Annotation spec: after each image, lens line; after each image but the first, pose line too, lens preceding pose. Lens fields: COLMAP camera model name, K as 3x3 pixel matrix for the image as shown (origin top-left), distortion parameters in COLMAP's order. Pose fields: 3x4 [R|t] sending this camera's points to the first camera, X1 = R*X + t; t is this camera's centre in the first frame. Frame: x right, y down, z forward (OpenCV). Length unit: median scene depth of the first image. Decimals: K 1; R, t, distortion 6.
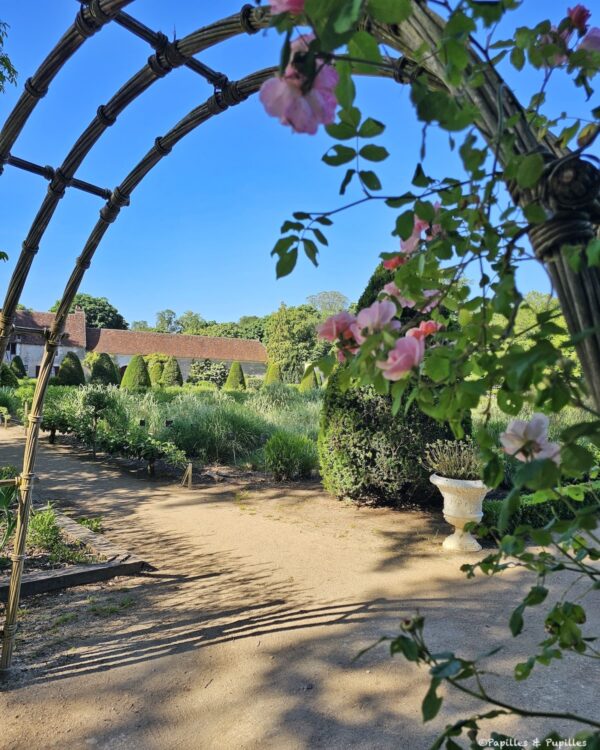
lens RADIAL K [[543.3, 0, 300.0], [0, 543.3, 375.0], [0, 0, 1]] dist [0.029140, 0.000404]
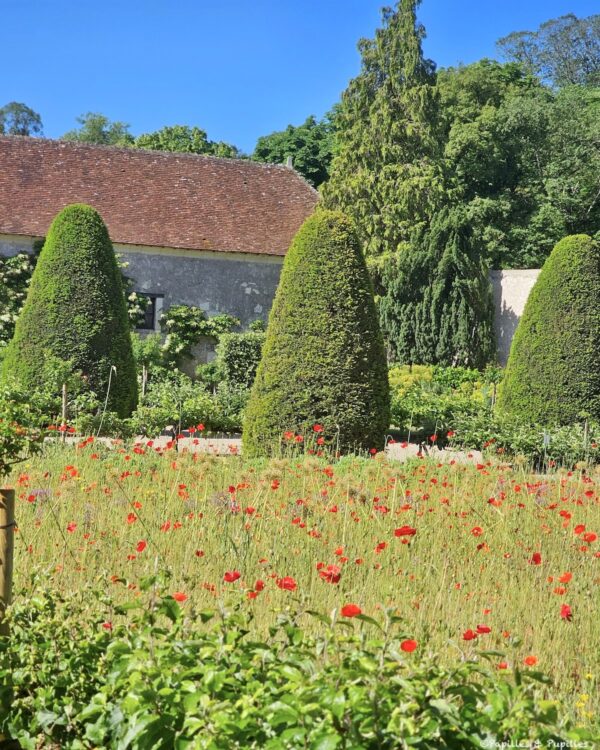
lens RADIAL K [[1636.3, 0, 300.0], [0, 1636.3, 375.0], [0, 0, 1]] dist [-0.018769, -0.069714]
pose [[0.995138, 0.032309, -0.093041, -0.006170], [-0.030410, 0.999301, 0.021758, 0.005725], [0.093678, -0.018823, 0.995425, 0.272790]]
